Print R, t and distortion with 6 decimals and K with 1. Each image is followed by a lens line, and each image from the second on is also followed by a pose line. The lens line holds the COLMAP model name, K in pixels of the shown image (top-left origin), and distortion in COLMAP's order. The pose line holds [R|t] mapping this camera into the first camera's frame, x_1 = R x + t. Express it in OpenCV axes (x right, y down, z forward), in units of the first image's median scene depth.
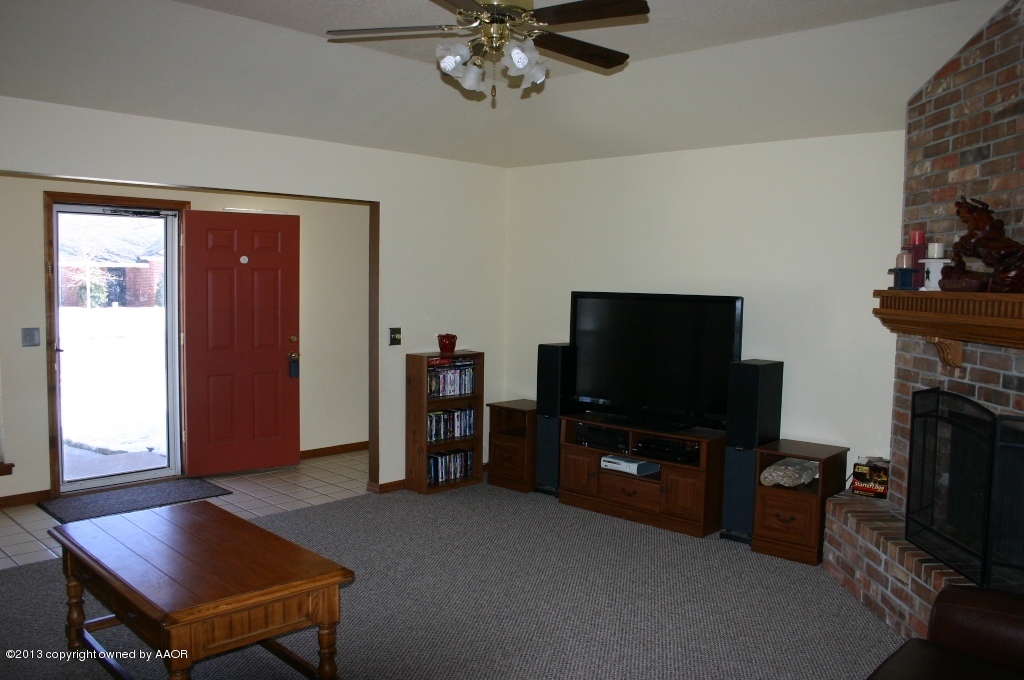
lens RADIAL K [[822.9, 0, 512.0], [0, 822.9, 340.0], [0, 0, 1]] dist [-0.155112, 0.125027]
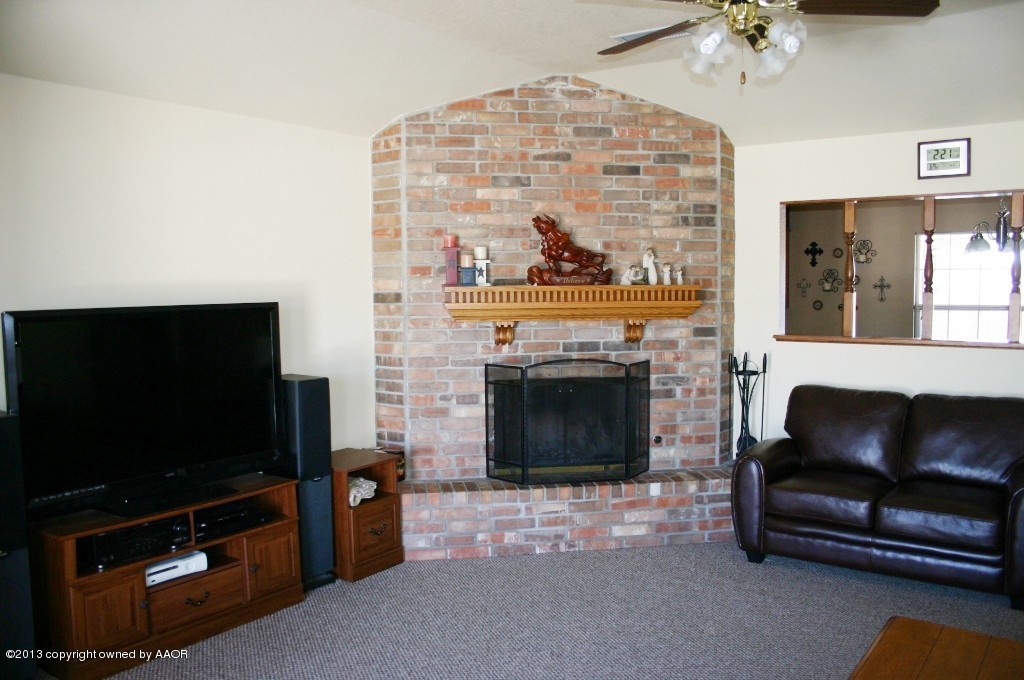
lens RADIAL K [[822.9, 0, 512.0], [0, 822.9, 340.0], [0, 0, 1]] dist [-0.155112, 0.125027]
pose [[-0.127816, -0.084933, 0.988155, -0.757236], [0.079059, 0.992284, 0.095514, -0.100219], [-0.988642, 0.090331, -0.120115, 1.155274]]
